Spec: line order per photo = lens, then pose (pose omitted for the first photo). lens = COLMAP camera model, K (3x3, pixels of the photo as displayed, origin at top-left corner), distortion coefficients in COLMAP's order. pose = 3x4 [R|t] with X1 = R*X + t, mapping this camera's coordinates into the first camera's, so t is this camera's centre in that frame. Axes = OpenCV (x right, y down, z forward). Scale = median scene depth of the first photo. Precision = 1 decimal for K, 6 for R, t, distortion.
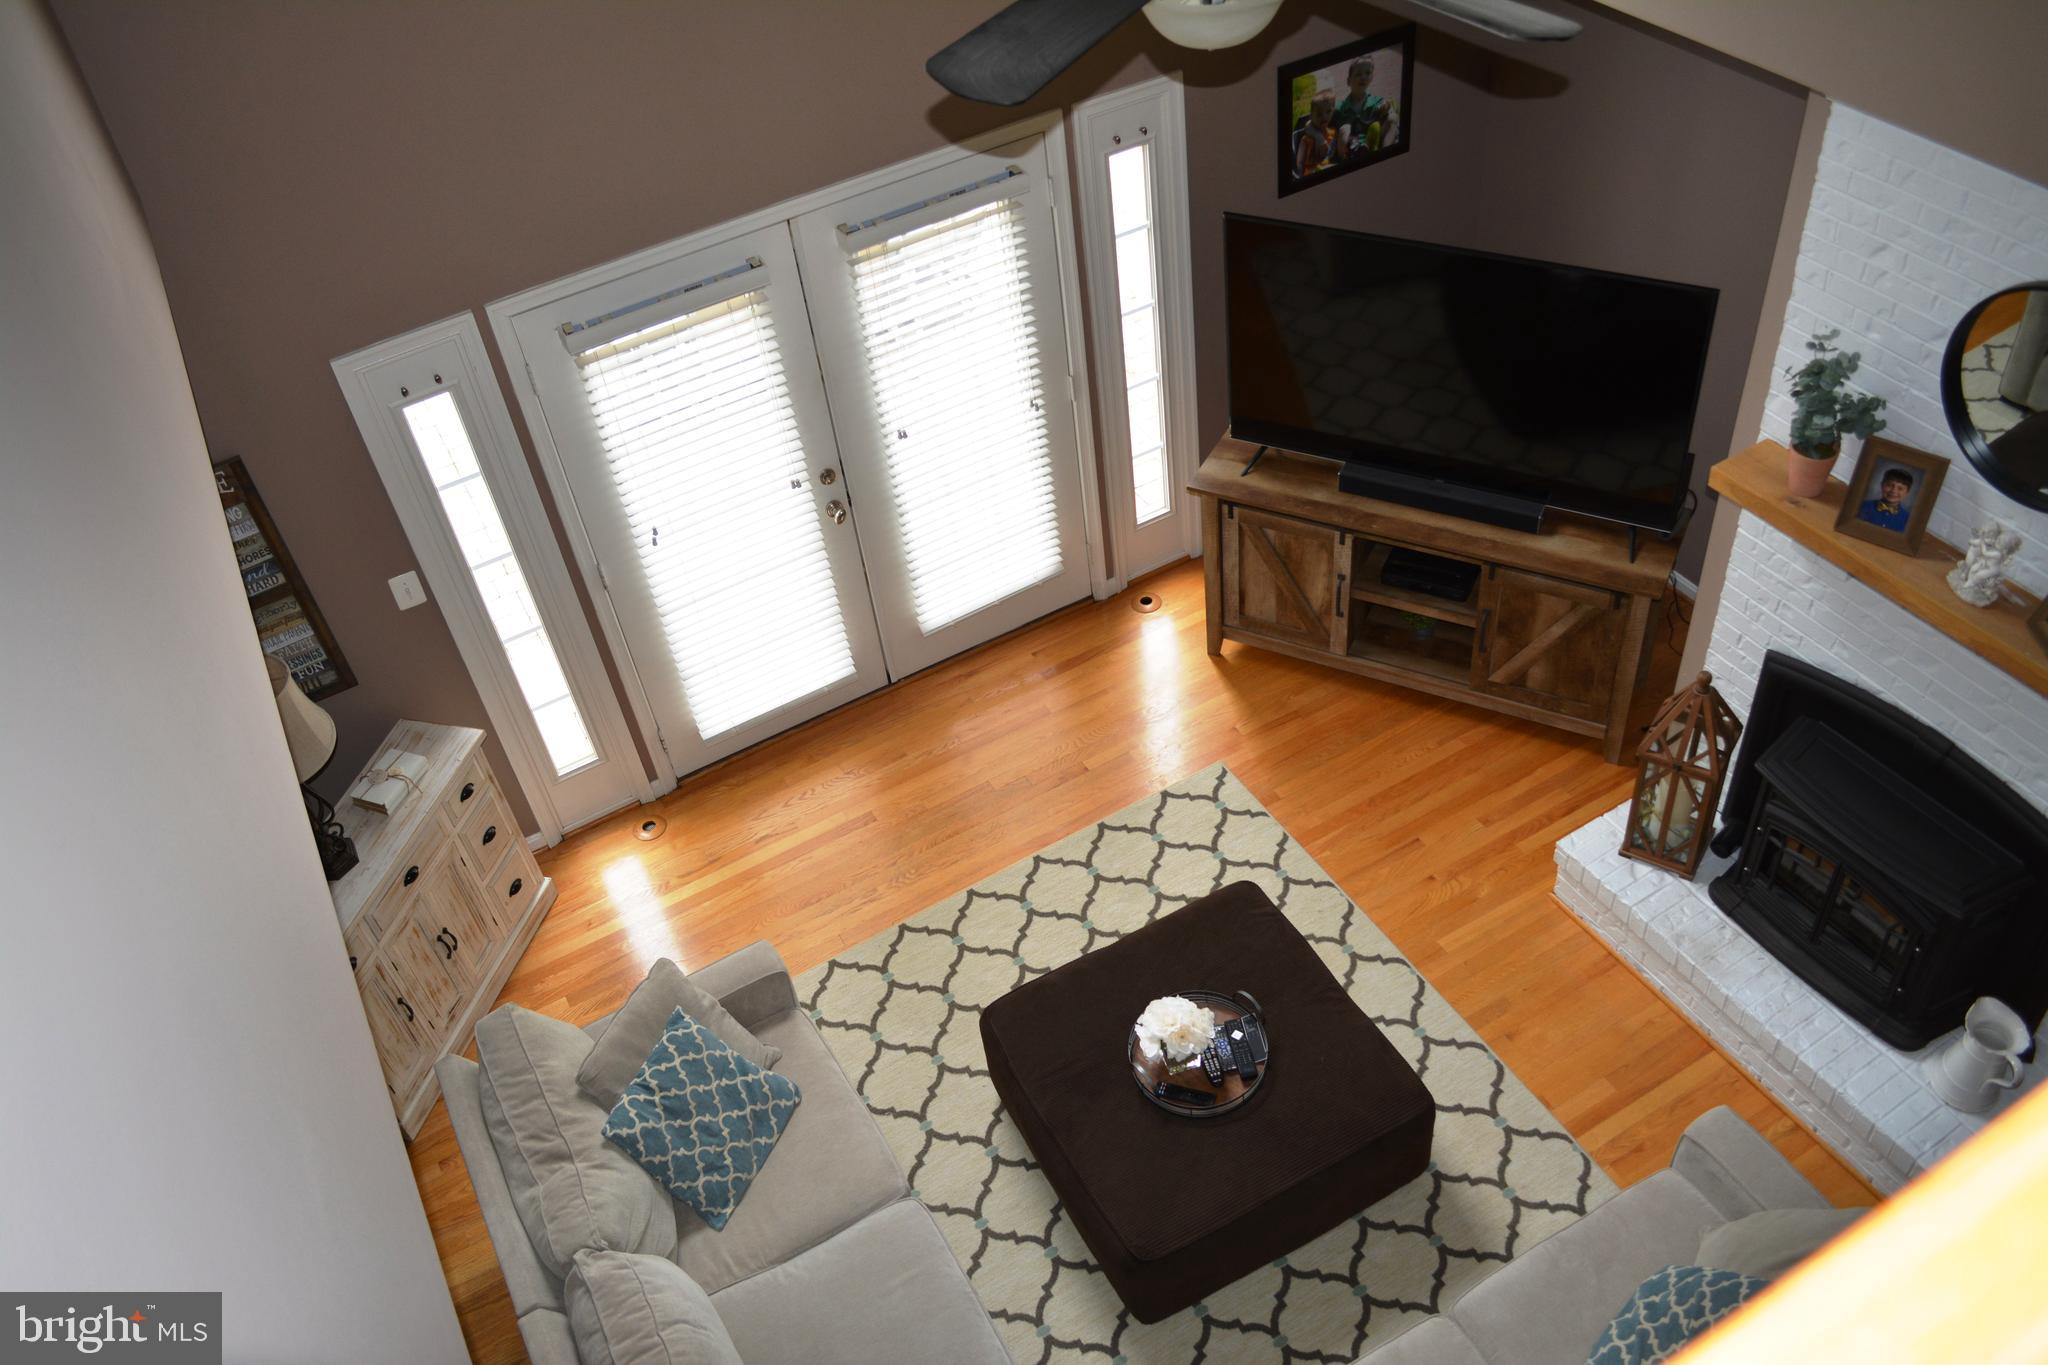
lens RADIAL K [[1613.6, 0, 1025.3], [0, 1613.6, 678.5], [0, 0, 1]] dist [-0.082216, 0.009602]
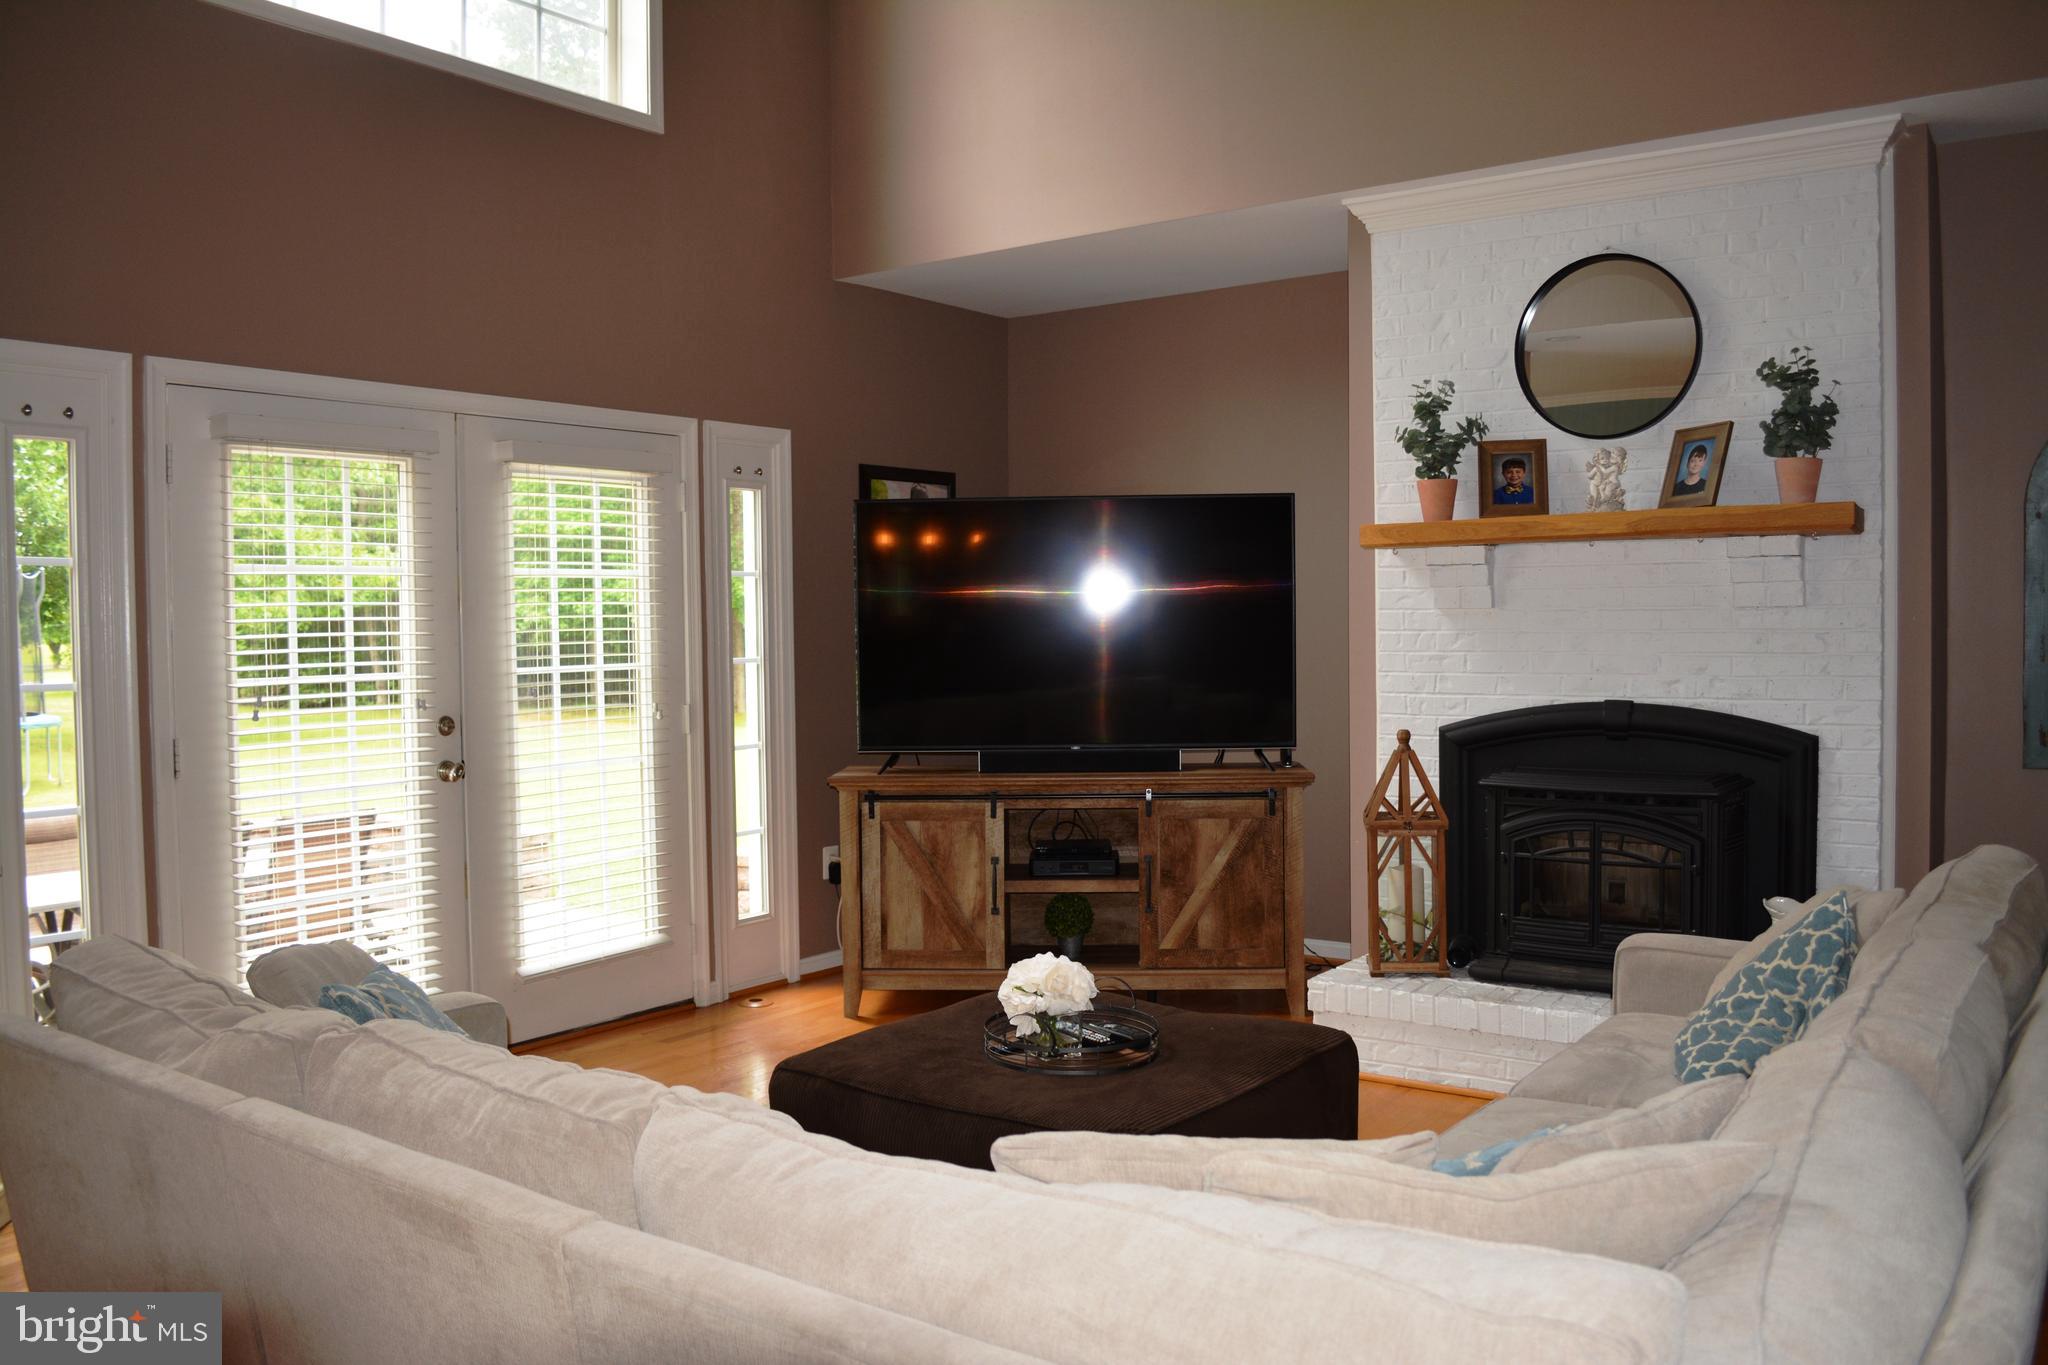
lens RADIAL K [[1613.6, 0, 1024.0], [0, 1613.6, 676.3], [0, 0, 1]] dist [-0.082216, 0.009602]
pose [[0.901700, 0.078040, 0.425261, -0.235980], [0.230637, 0.745130, -0.625770, 0.528487], [-0.365710, 0.662337, 0.653885, 0.331636]]
